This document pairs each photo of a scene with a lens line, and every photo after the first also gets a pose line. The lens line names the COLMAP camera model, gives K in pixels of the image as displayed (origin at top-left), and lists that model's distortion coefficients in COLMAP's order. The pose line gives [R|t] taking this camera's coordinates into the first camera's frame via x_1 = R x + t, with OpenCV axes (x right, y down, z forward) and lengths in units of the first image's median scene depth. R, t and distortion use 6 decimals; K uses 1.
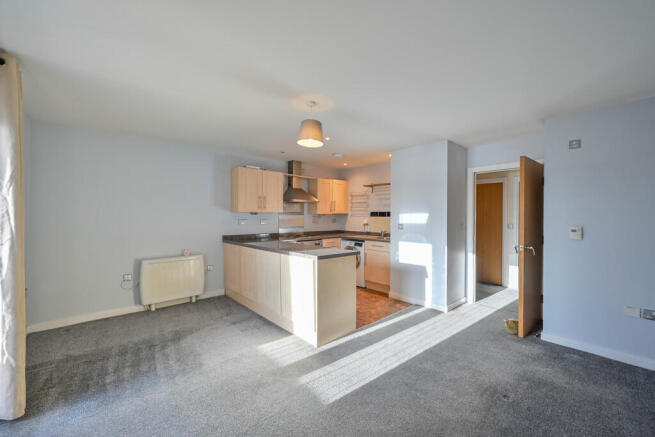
lens RADIAL K [[268.8, 0, 326.6], [0, 268.8, 215.5], [0, 0, 1]] dist [-0.000426, -0.000013]
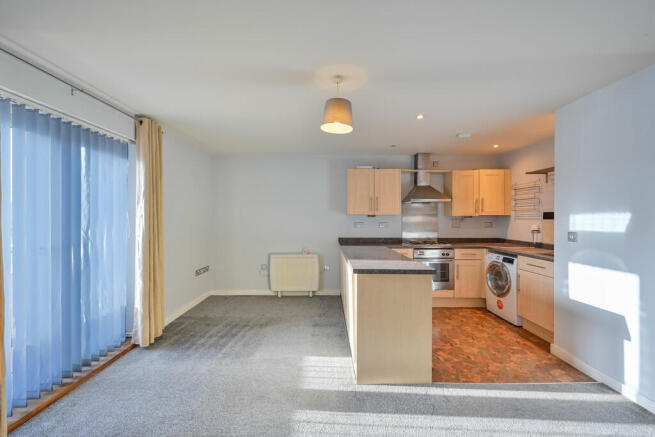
lens RADIAL K [[263.0, 0, 327.5], [0, 263.0, 218.5], [0, 0, 1]] dist [-0.000703, -0.000015]
pose [[0.739702, -0.001491, -0.672933, 0.267028], [0.001131, 0.999999, -0.000973, 0.002403], [0.672934, -0.000041, 0.739702, 0.232744]]
